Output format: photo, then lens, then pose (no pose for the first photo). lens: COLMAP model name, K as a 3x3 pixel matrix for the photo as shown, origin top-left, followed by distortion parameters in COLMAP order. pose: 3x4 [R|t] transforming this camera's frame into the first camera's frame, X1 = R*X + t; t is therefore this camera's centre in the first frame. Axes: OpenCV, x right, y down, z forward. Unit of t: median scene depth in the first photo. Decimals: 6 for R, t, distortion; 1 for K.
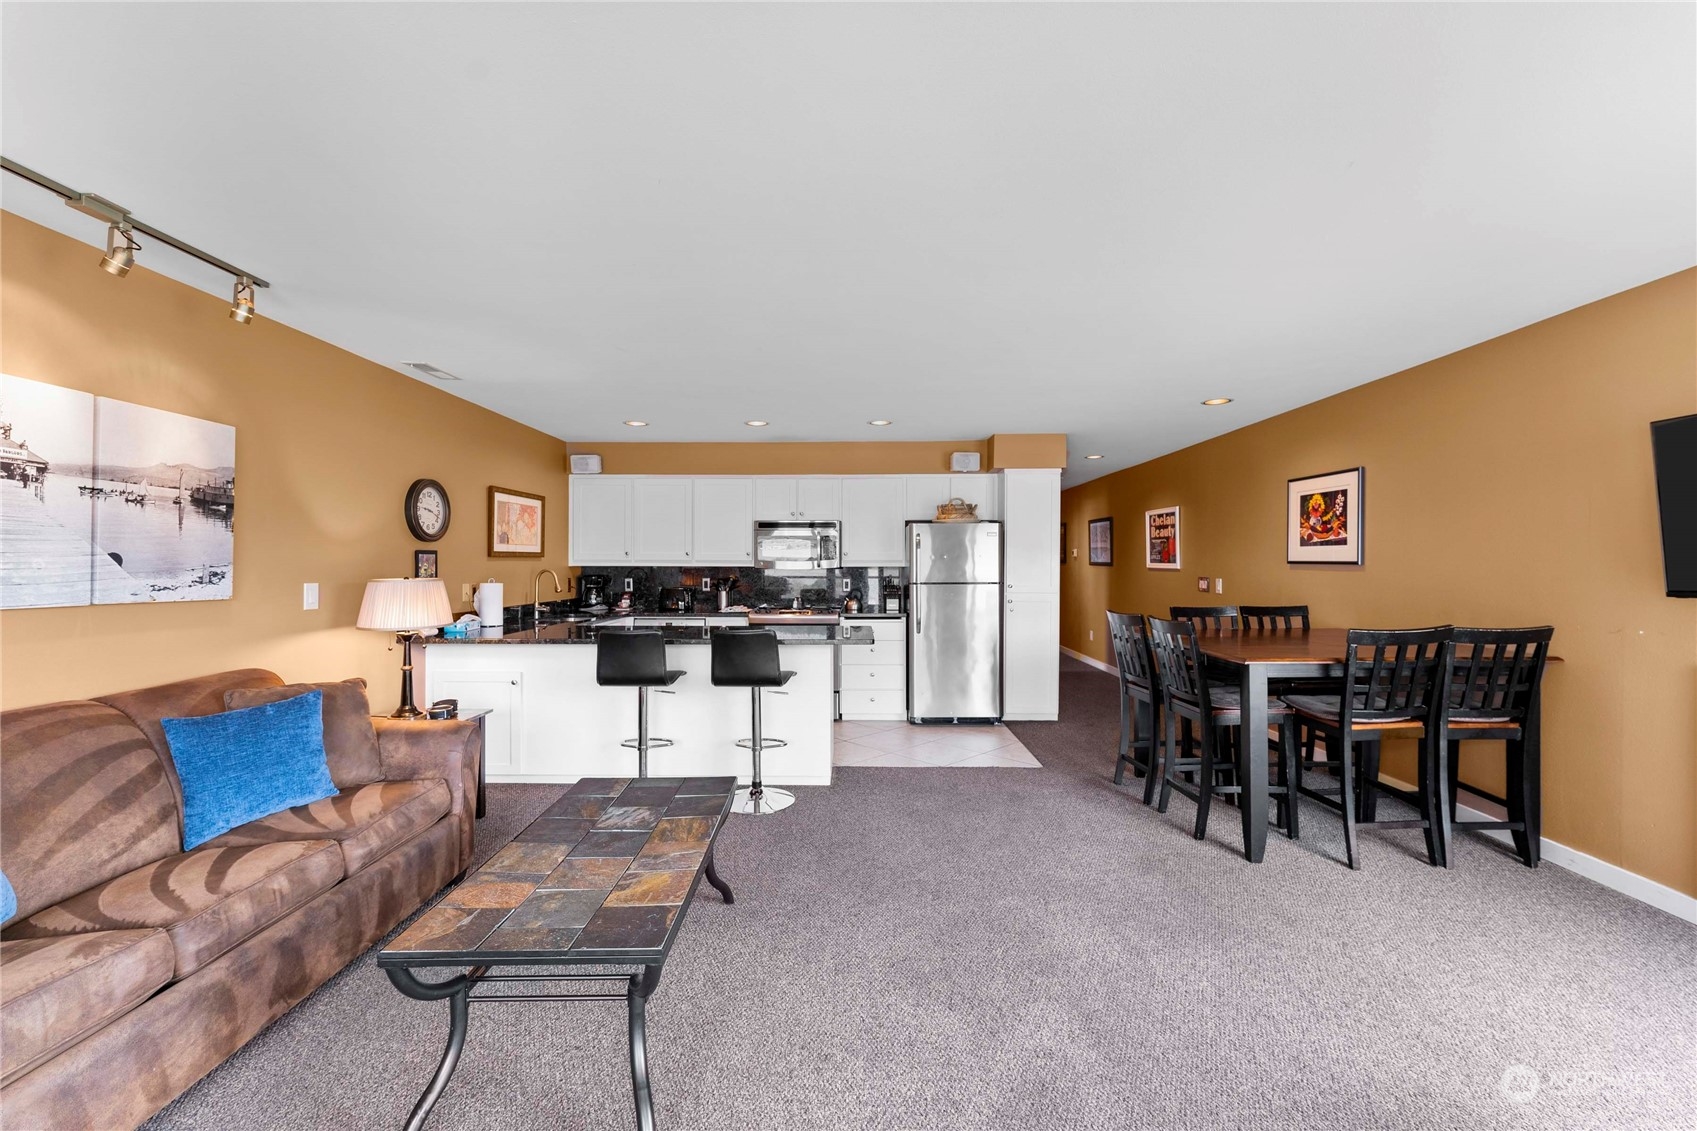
lens RADIAL K [[688.5, 0, 843.3], [0, 688.5, 570.9], [0, 0, 1]] dist [0.004178, -0.000602]
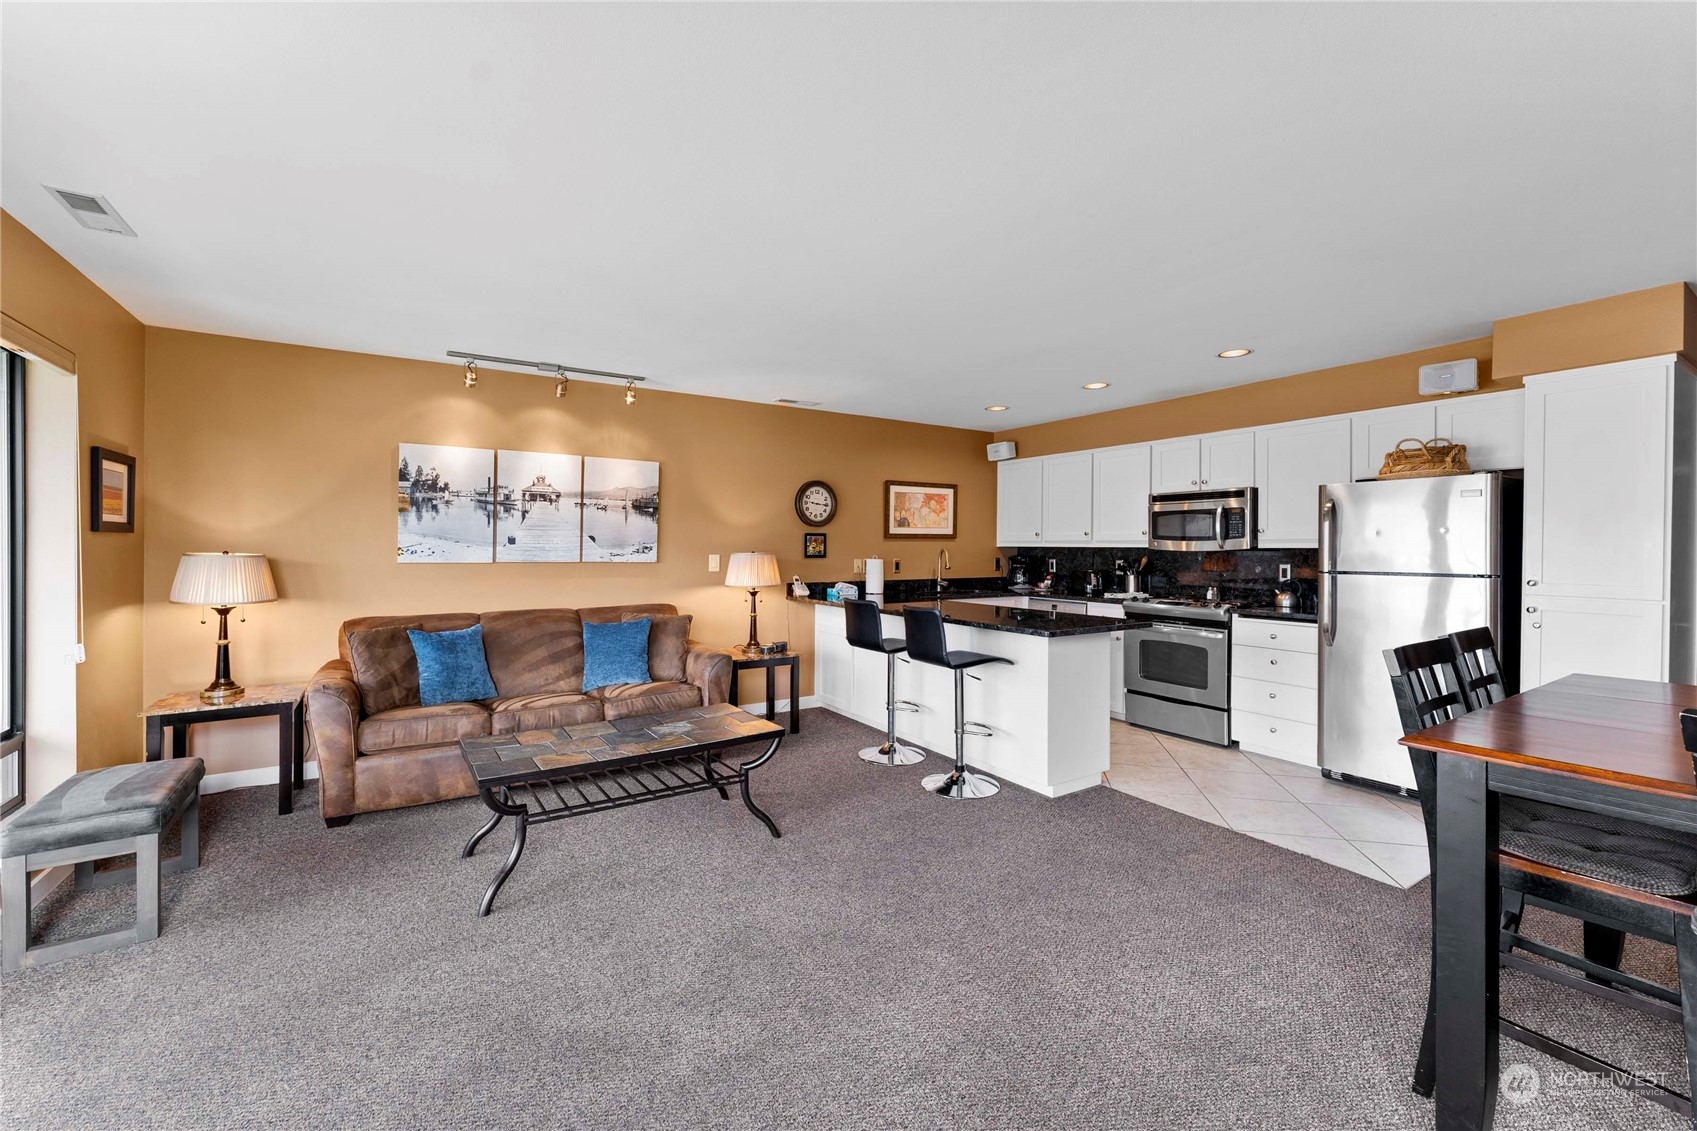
lens RADIAL K [[688.5, 0, 847.6], [0, 688.5, 550.3], [0, 0, 1]] dist [0.004178, -0.000602]
pose [[0.555708, 0.006351, -0.831353, 0.559982], [-0.012958, 0.999916, -0.001022, 0.004578], [0.831276, 0.011341, 0.555743, 0.302099]]
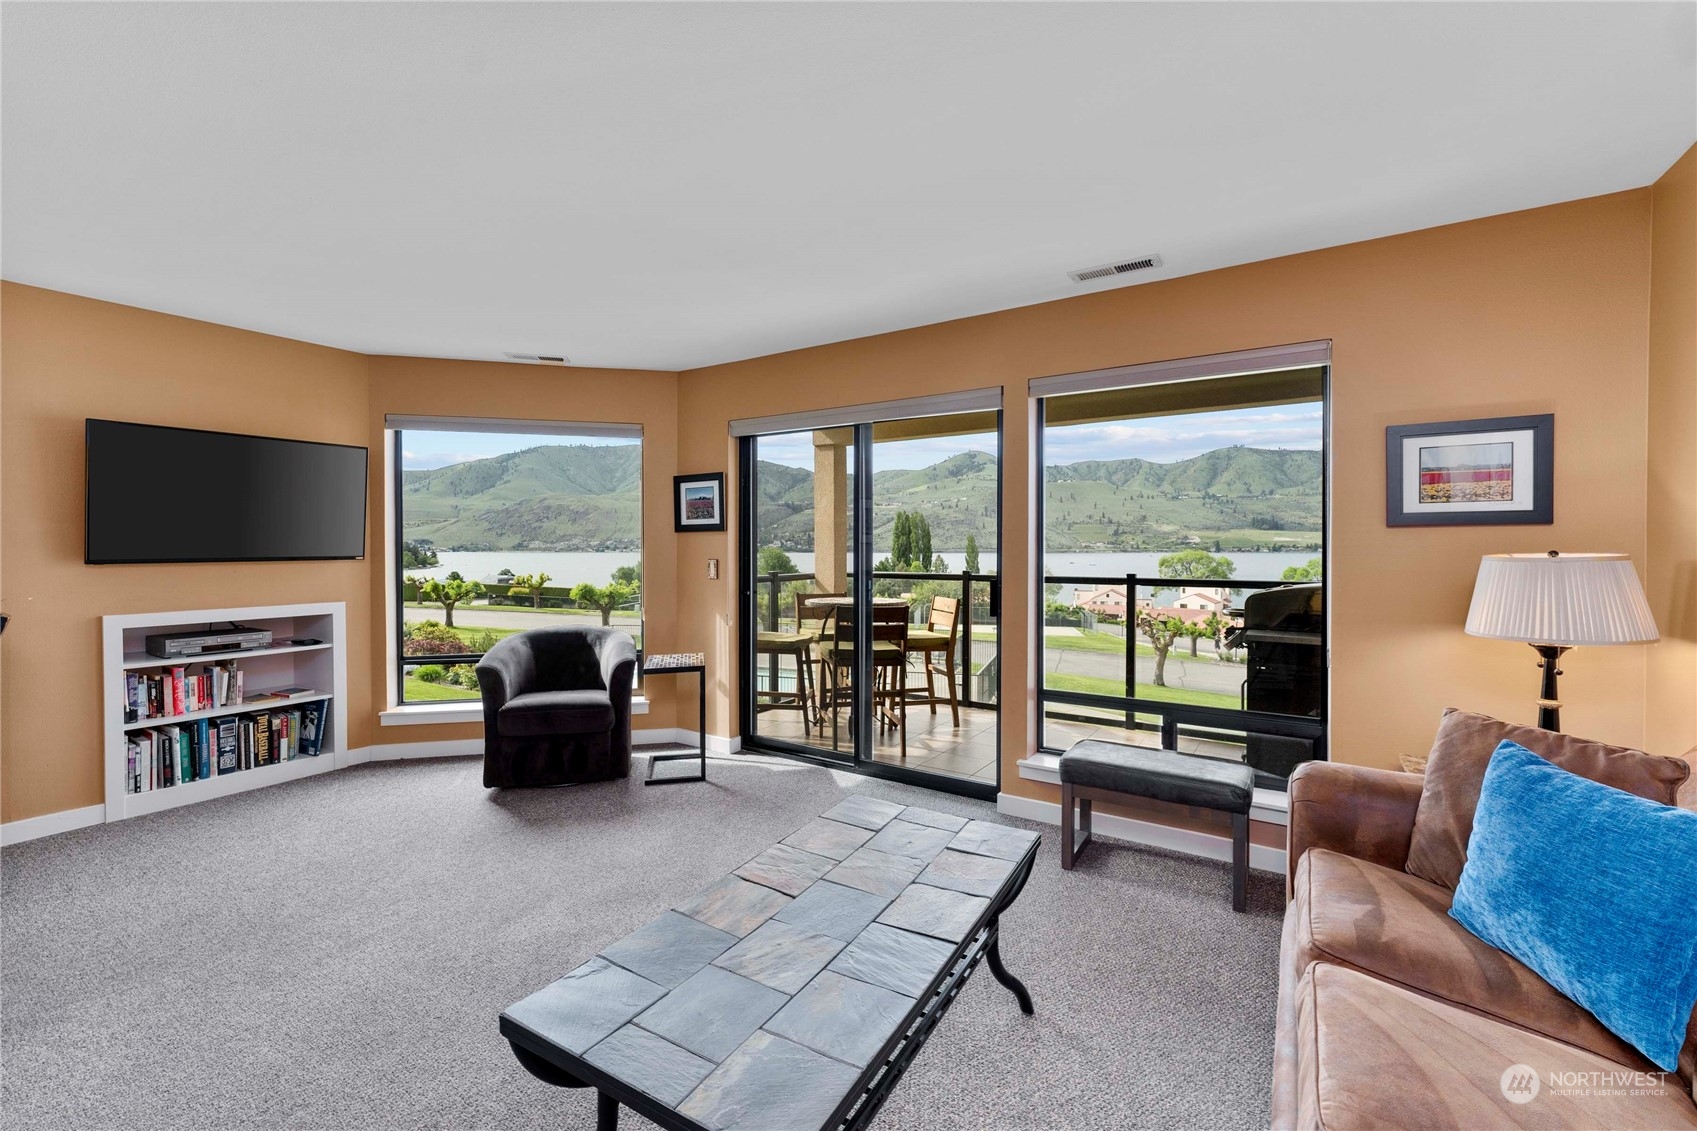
lens RADIAL K [[688.5, 0, 858.3], [0, 688.5, 548.3], [0, 0, 1]] dist [0.004178, -0.000602]
pose [[-0.856496, 0.000038, 0.516154, -0.383433], [0.009370, 0.999836, 0.015474, 0.000294], [-0.516069, 0.018089, -0.856356, 0.819237]]
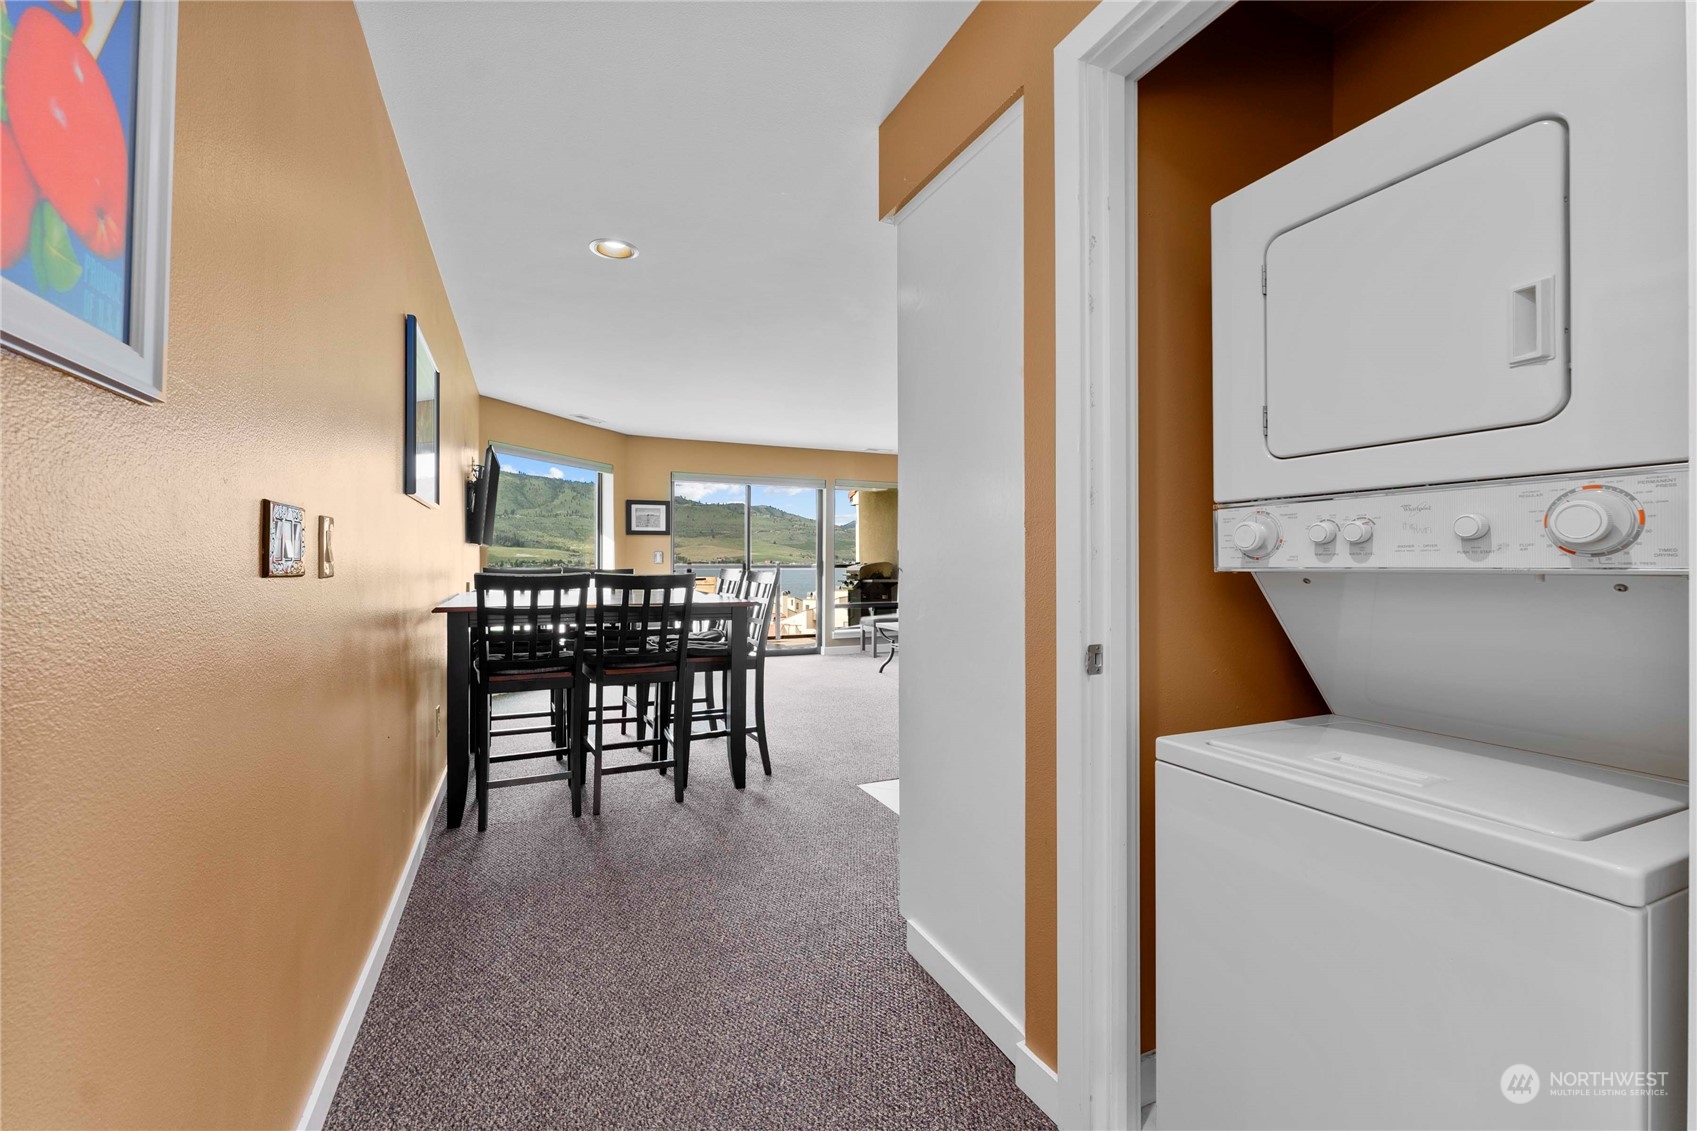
lens RADIAL K [[688.5, 0, 842.6], [0, 688.5, 555.0], [0, 0, 1]] dist [0.004178, -0.000602]
pose [[-0.904815, -0.001689, -0.425802, 0.683924], [-0.004014, 0.999982, 0.004562, 0.030406], [0.425786, 0.005837, -0.904805, 1.839060]]
